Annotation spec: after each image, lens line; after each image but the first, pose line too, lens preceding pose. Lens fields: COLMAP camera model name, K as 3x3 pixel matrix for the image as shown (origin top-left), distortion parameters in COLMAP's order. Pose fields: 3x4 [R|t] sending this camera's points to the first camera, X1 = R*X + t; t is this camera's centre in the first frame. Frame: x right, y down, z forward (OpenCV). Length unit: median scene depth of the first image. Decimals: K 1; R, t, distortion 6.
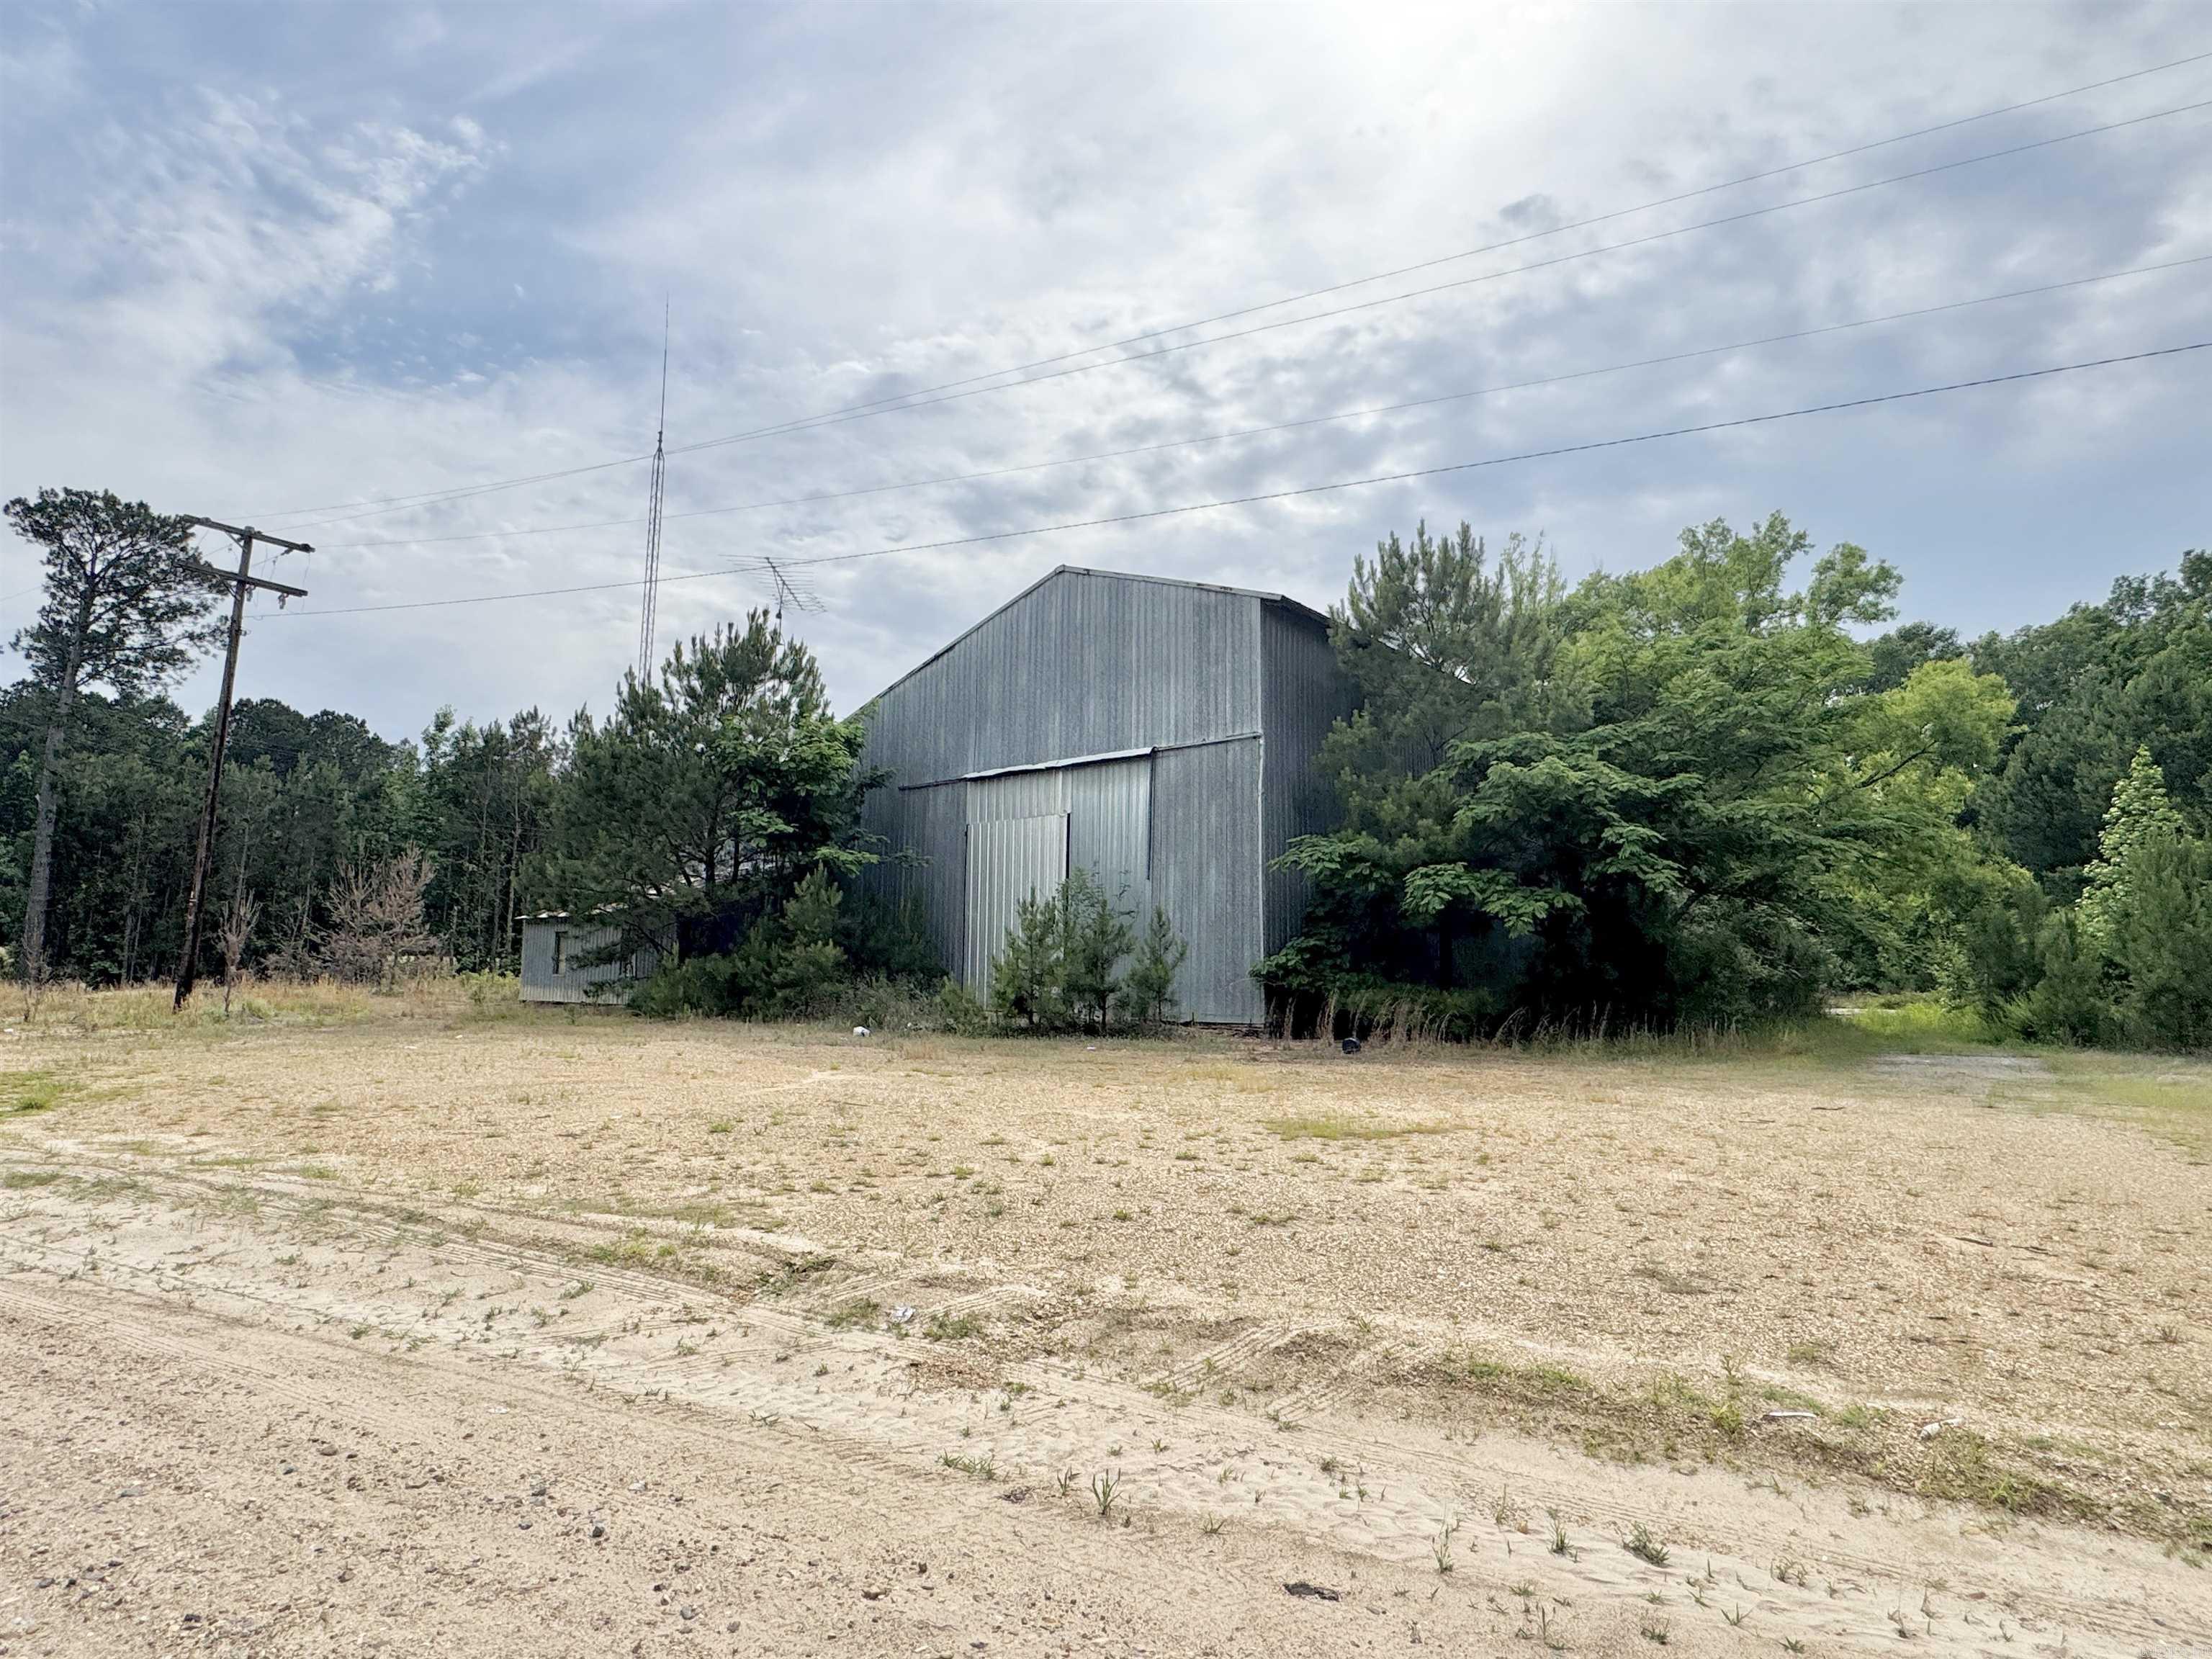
lens RADIAL K [[1185.1, 0, 1106.0], [0, 1185.1, 829.5], [0, 0, 1]] dist [0.000795, 0.000037]
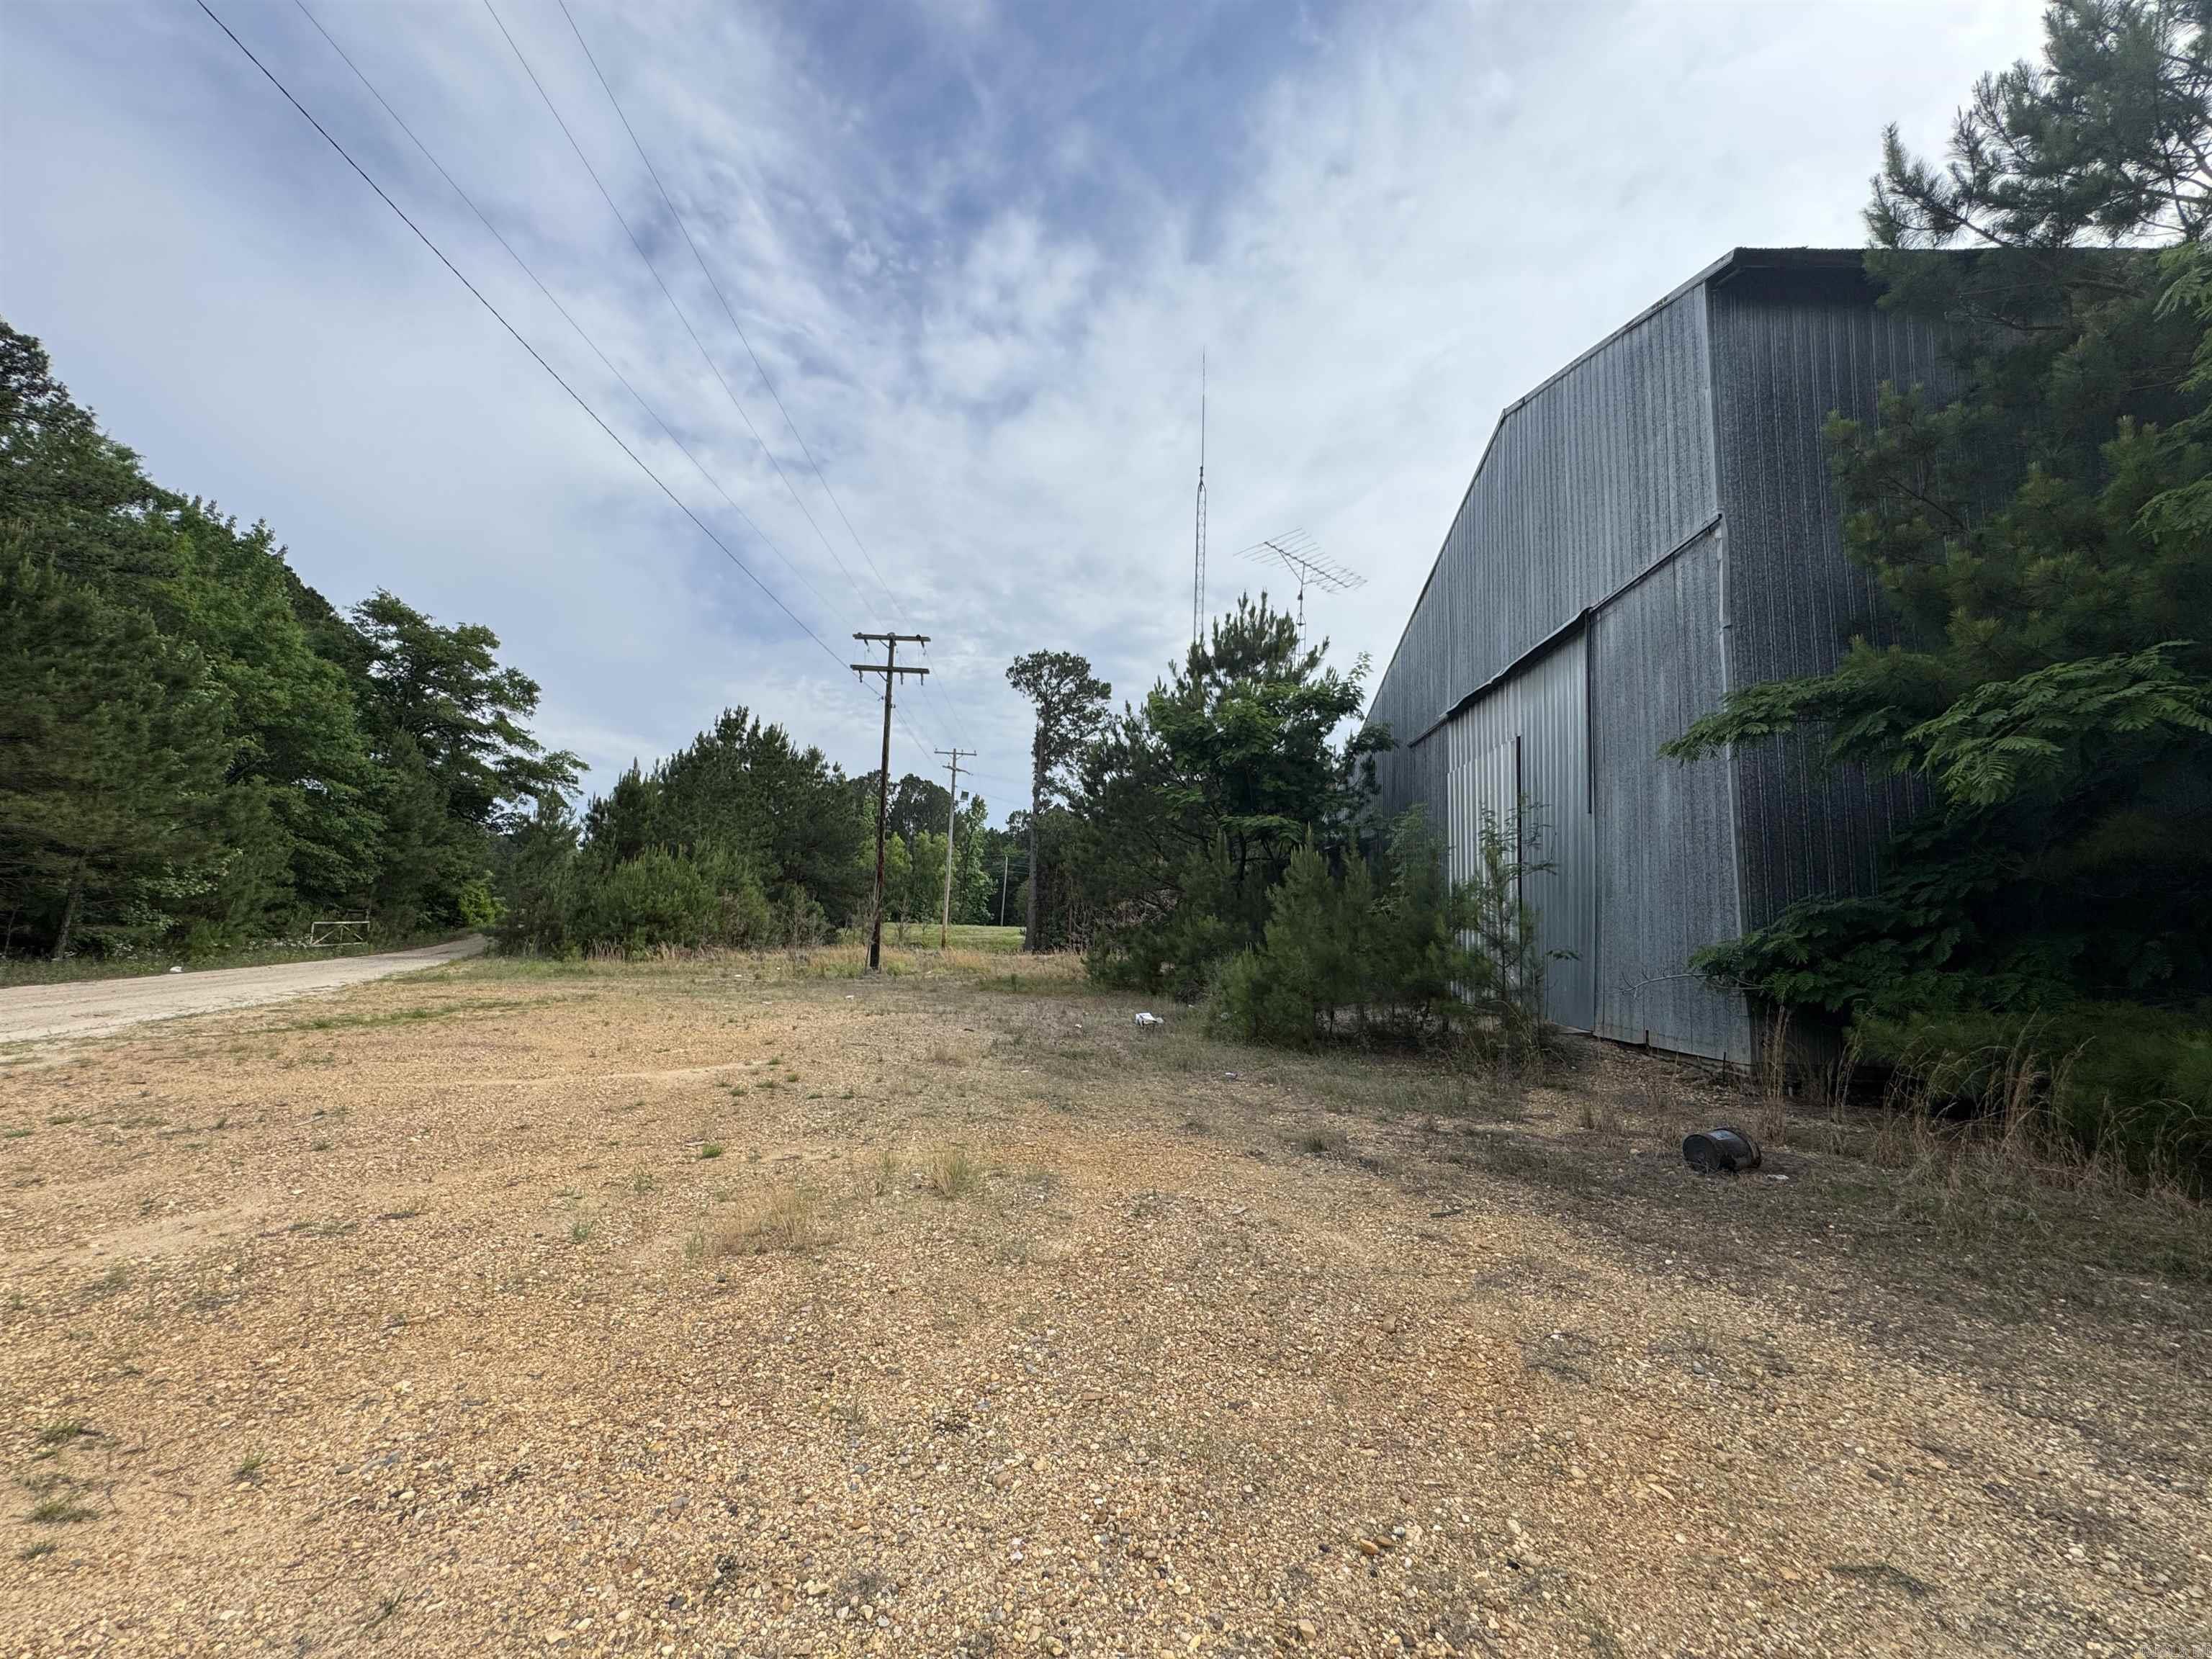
lens RADIAL K [[897.2, 0, 1097.5], [0, 897.2, 820.7], [0, 0, 1]] dist [-0.001418, -0.000010]
pose [[0.591344, -0.095017, -0.800802, 0.274302], [0.064671, 0.995424, -0.070354, 0.065647], [0.803822, -0.010185, 0.594782, 0.522698]]
